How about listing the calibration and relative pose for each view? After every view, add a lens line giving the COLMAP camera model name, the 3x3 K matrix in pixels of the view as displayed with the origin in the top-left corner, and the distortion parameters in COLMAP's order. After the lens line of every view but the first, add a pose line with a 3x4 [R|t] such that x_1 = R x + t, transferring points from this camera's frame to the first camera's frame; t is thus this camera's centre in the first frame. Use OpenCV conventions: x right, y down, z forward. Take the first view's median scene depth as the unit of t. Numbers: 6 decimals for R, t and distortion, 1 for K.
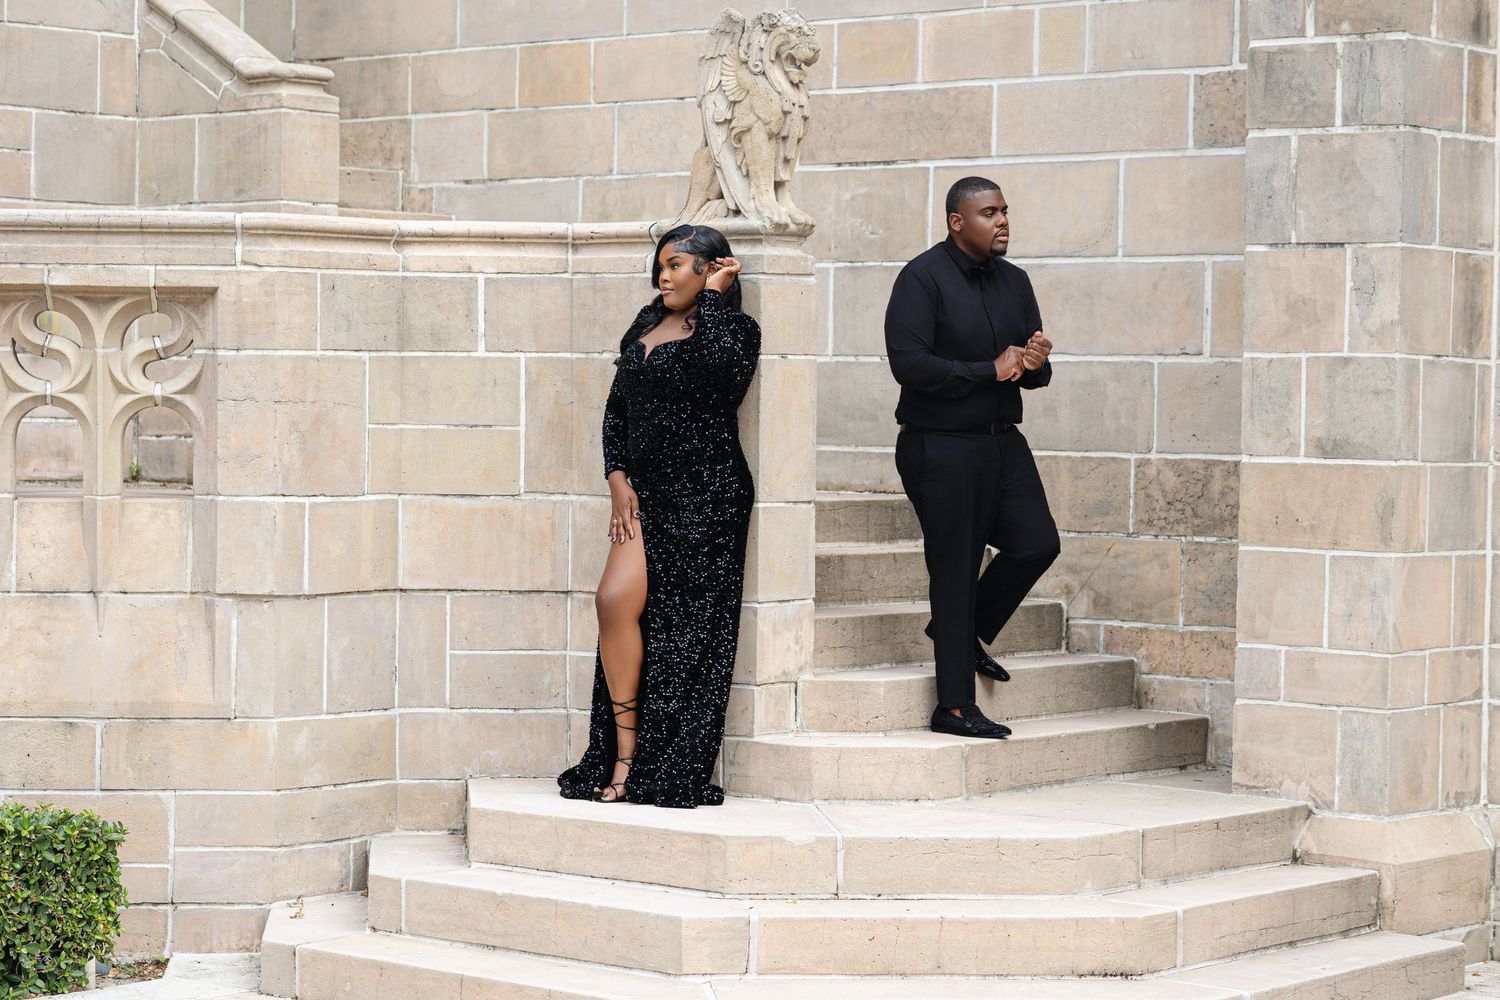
lens RADIAL K [[3542.3, 0, 753.5], [0, 3542.3, 509.4], [0, 0, 1]] dist [0.079757, -1.272616]
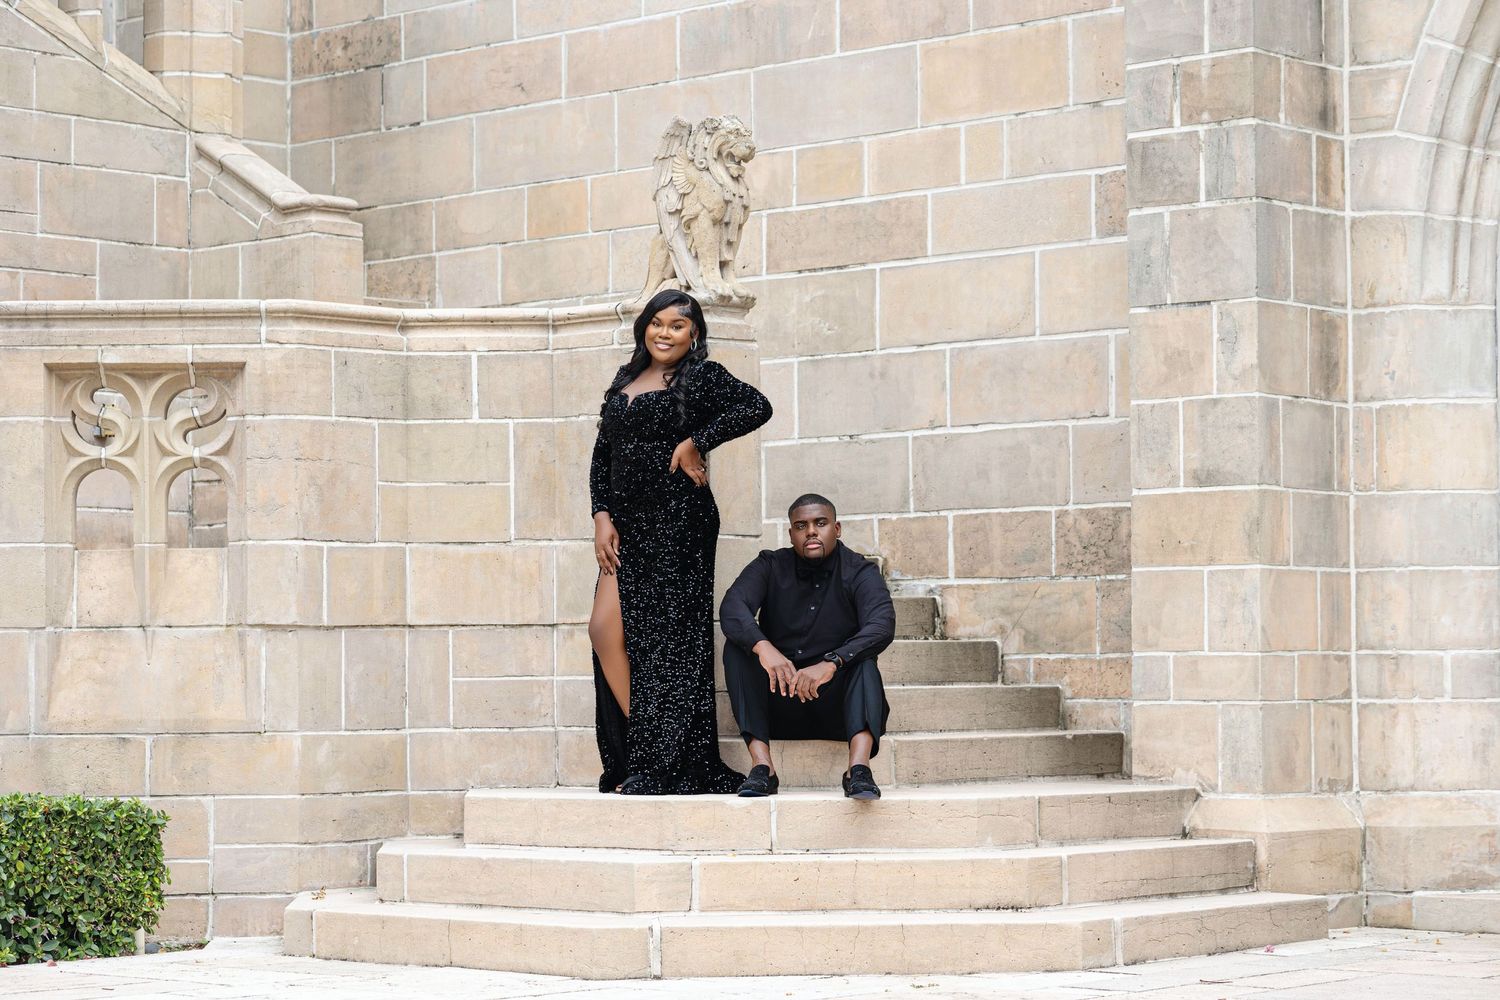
lens RADIAL K [[3542.3, 0, 753.5], [0, 3542.3, 509.4], [0, 0, 1]] dist [0.079757, -1.272616]
pose [[0.999130, -0.023657, -0.034334, 0.054234], [0.020935, 0.996766, -0.077582, 0.078287], [0.036059, 0.076796, 0.996395, -0.153602]]
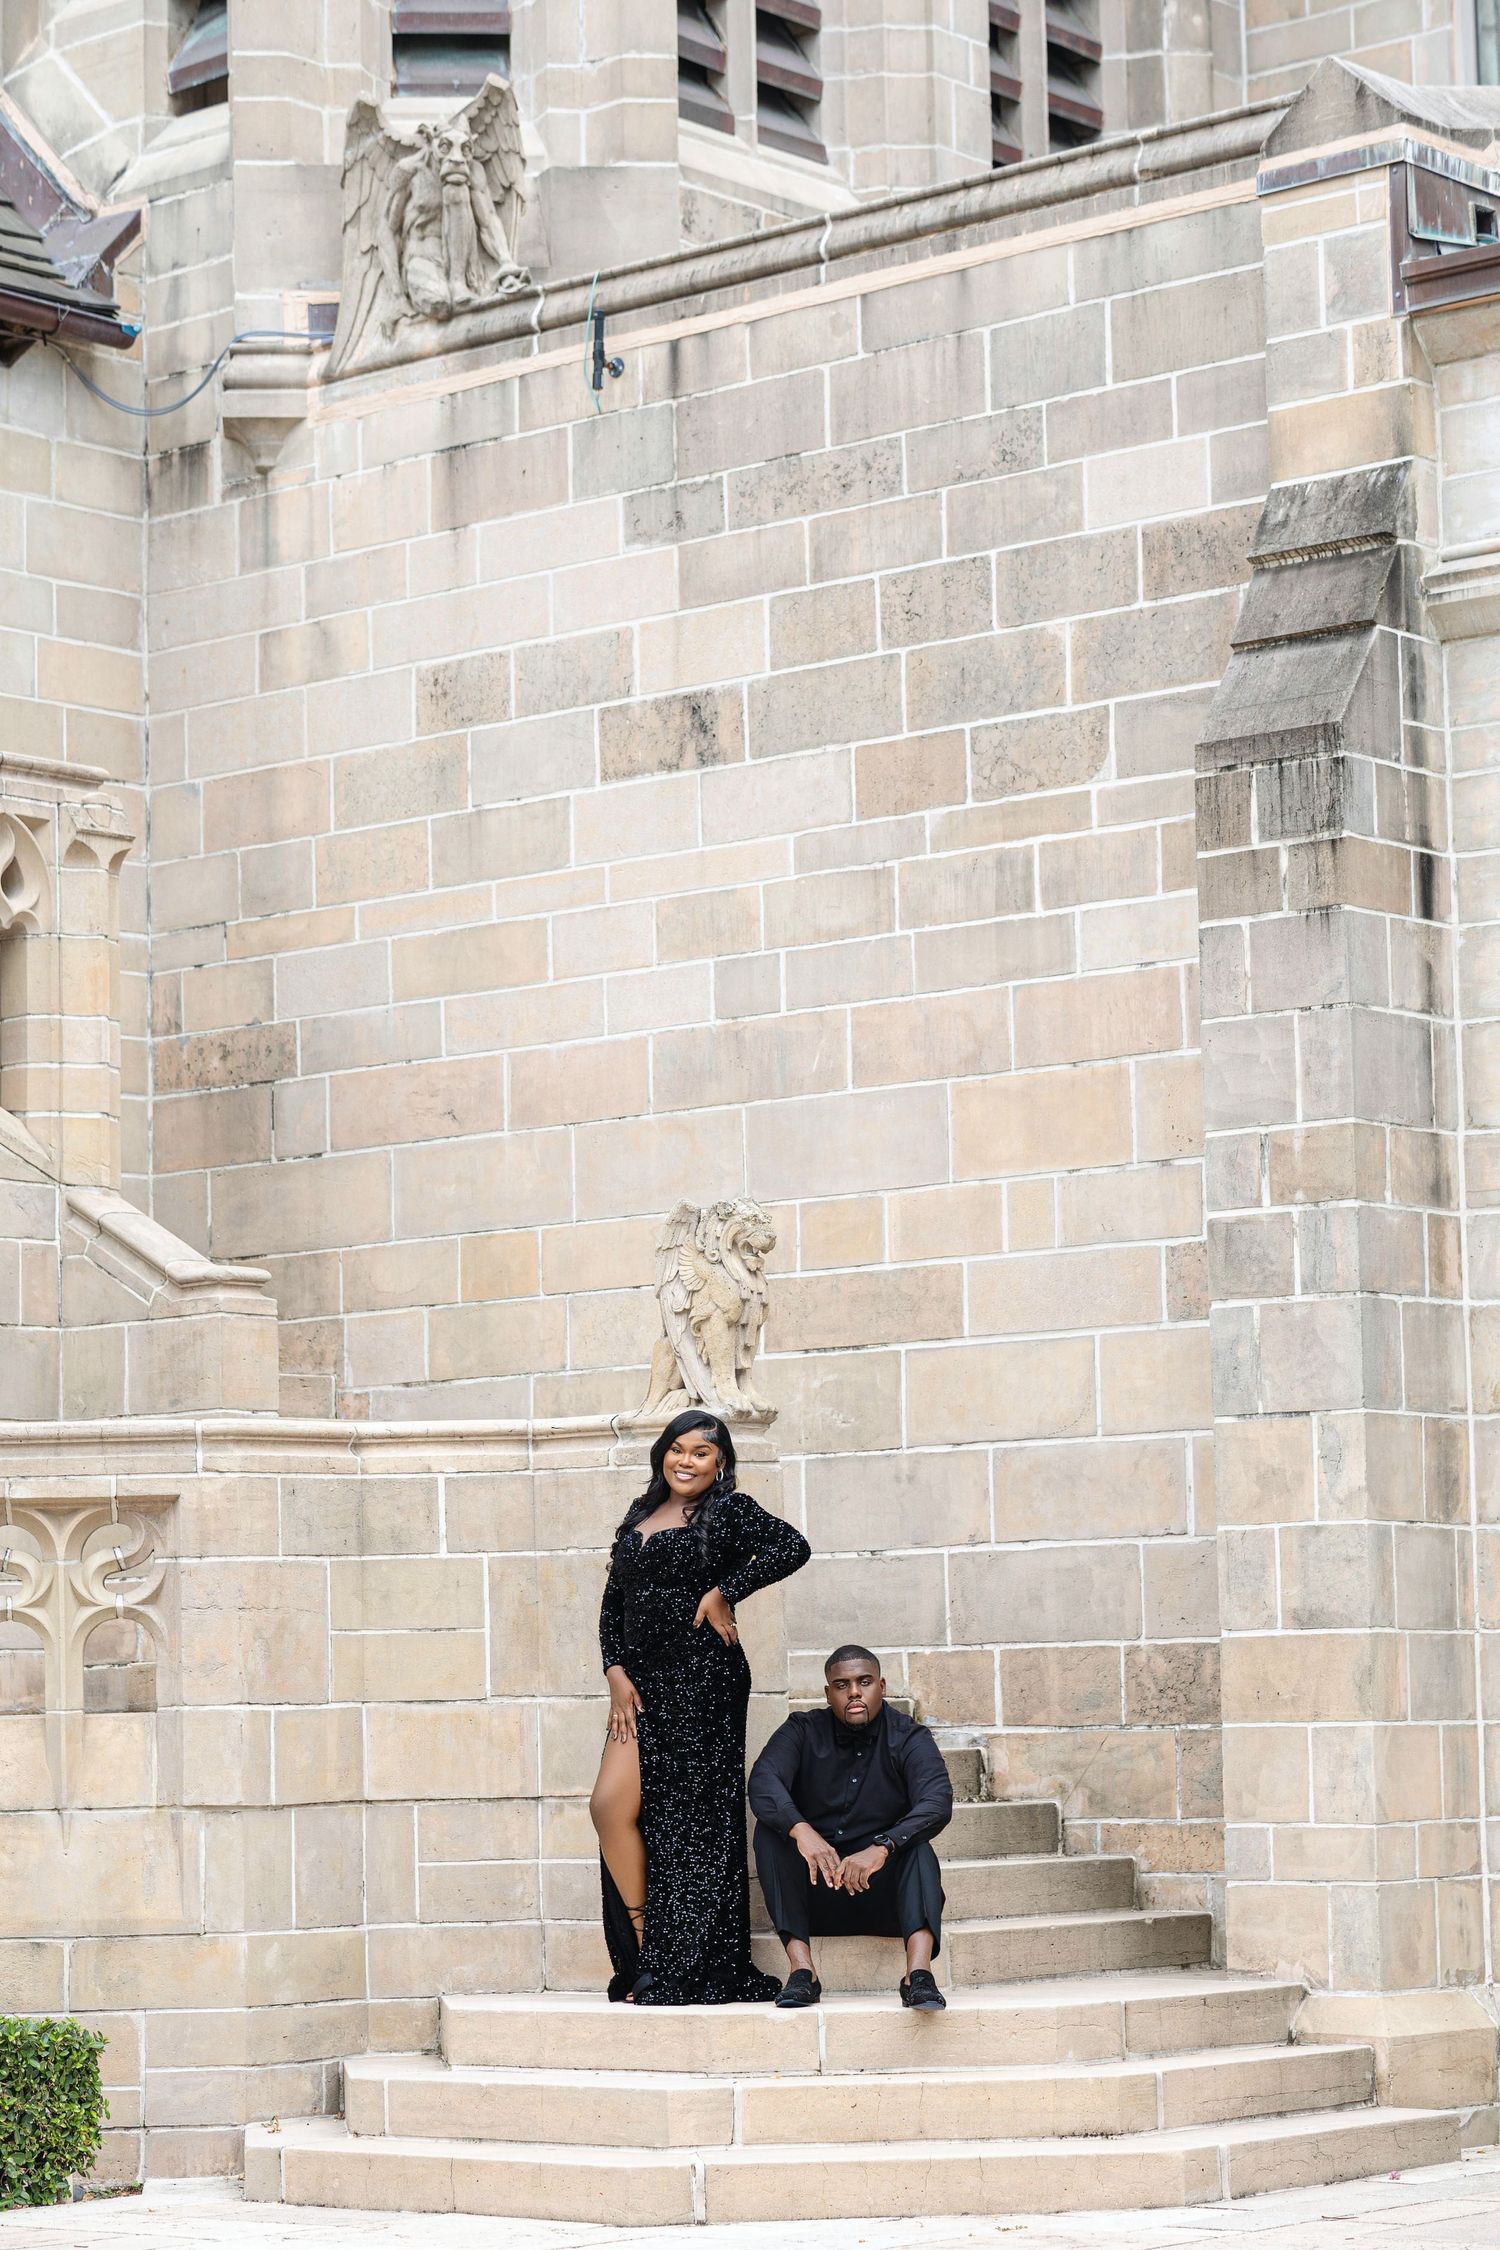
lens RADIAL K [[5313.5, 0, 751.9], [0, 5313.5, 1160.2], [0, 0, 1]] dist [0.079757, -1.272616]
pose [[0.999389, -0.034642, 0.004747, 0.005399], [0.034966, 0.990258, -0.134783, 0.049812], [-0.000032, 0.134866, 0.990864, -0.478792]]
